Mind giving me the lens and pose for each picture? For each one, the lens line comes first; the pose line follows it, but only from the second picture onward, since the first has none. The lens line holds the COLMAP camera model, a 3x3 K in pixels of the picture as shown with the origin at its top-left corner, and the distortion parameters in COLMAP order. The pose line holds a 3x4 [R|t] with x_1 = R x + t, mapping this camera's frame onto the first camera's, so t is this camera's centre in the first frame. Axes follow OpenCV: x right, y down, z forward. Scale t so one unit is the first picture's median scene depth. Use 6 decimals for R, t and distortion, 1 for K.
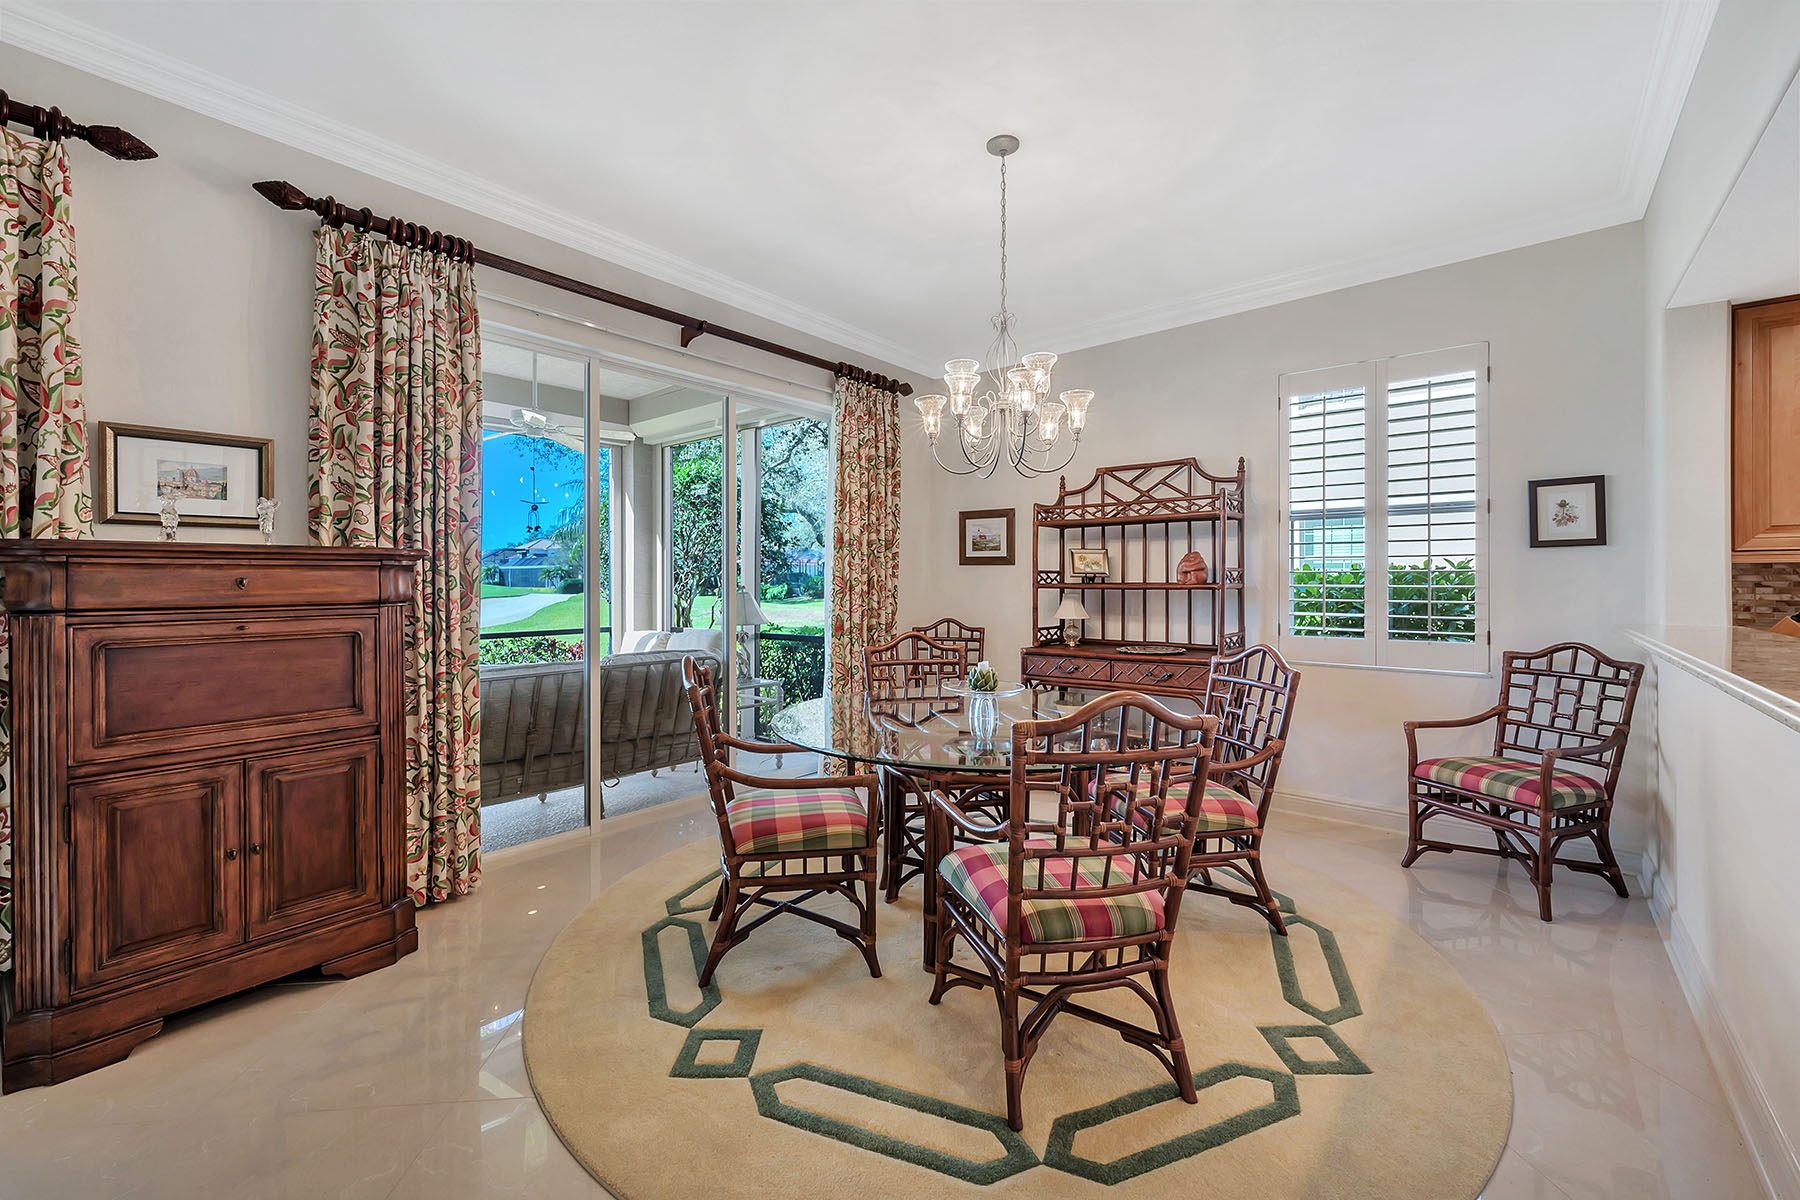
lens RADIAL K [[729.4, 0, 902.2], [0, 729.4, 588.7], [0, 0, 1]] dist [-0.000817, -0.000377]
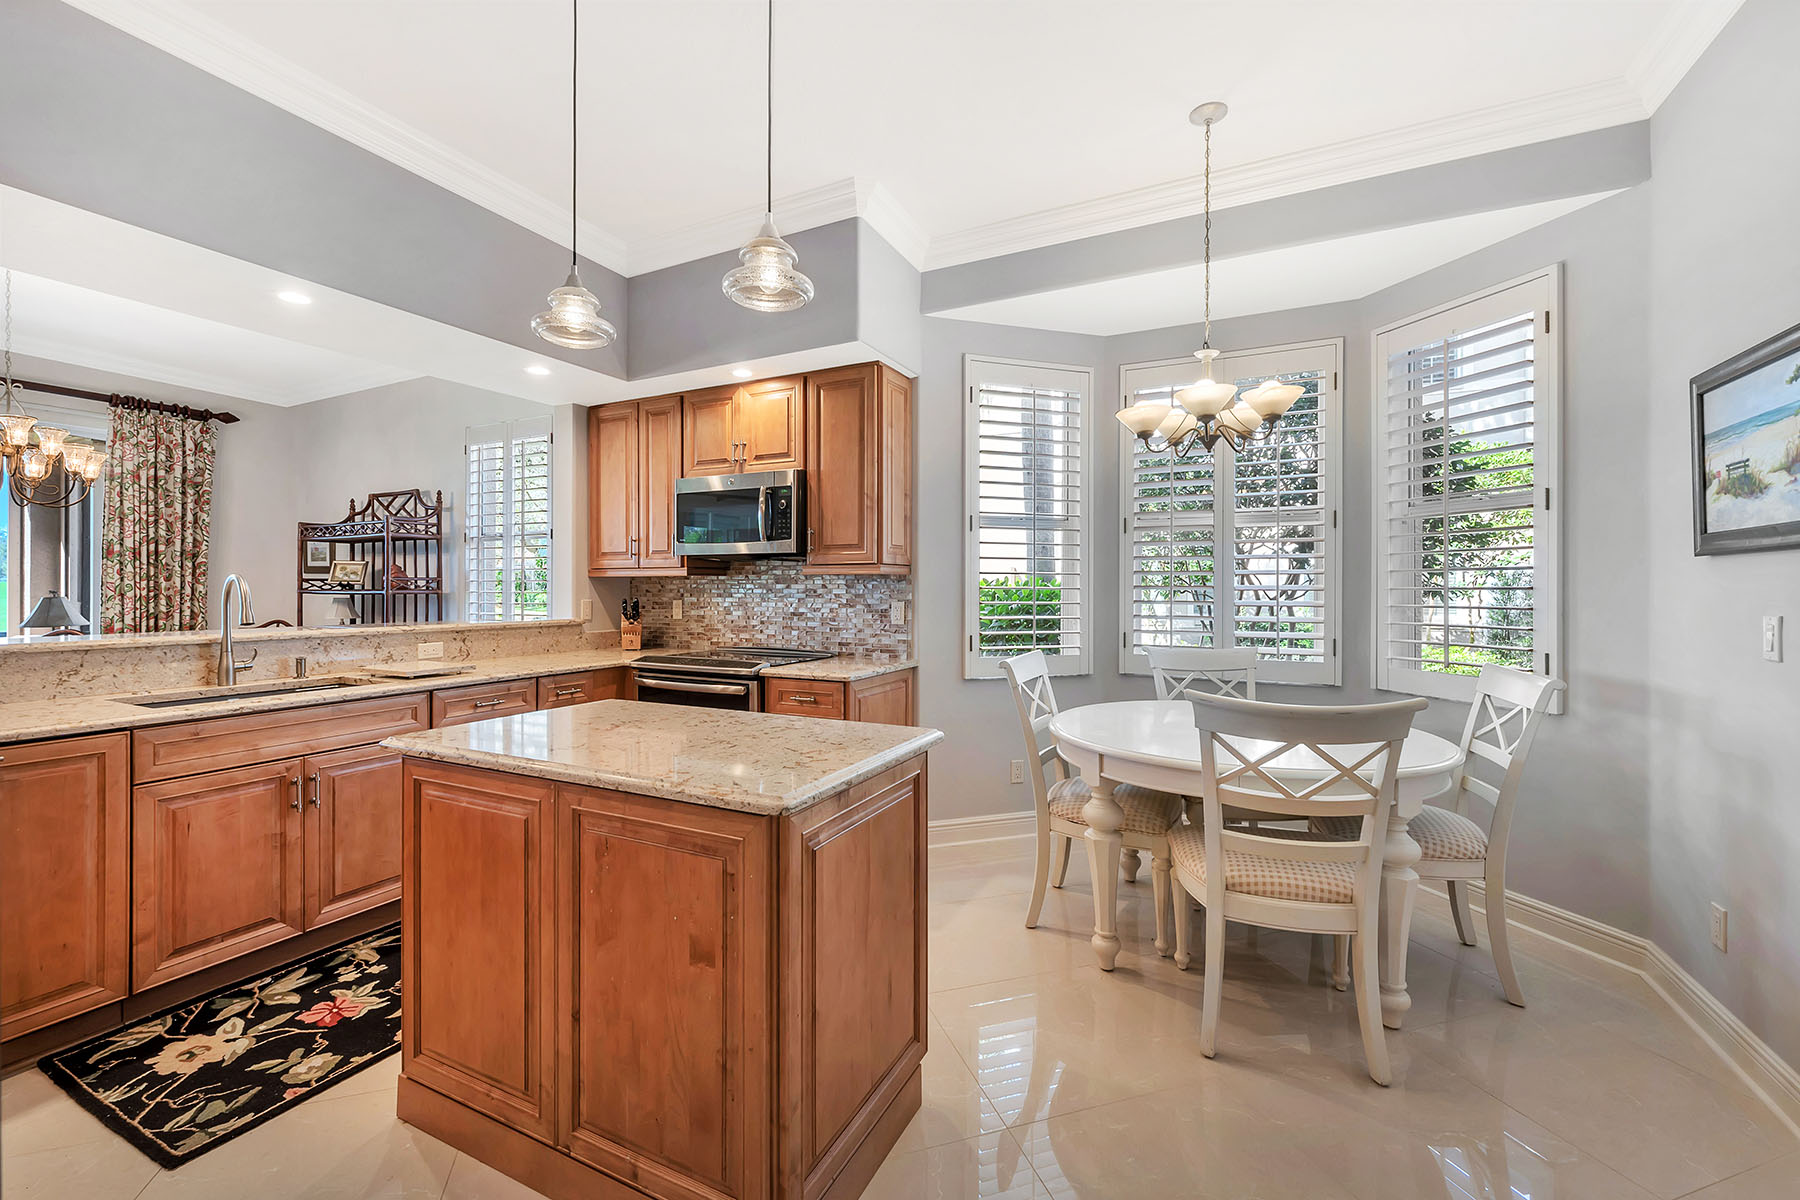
lens RADIAL K [[740.8, 0, 919.3], [0, 740.8, 559.9], [0, 0, 1]] dist [-0.001925, -0.000312]
pose [[0.972867, 0.006072, 0.231284, 0.941173], [0.004081, 0.999050, -0.043392, -0.001436], [-0.231328, 0.043158, 0.971918, -0.410823]]
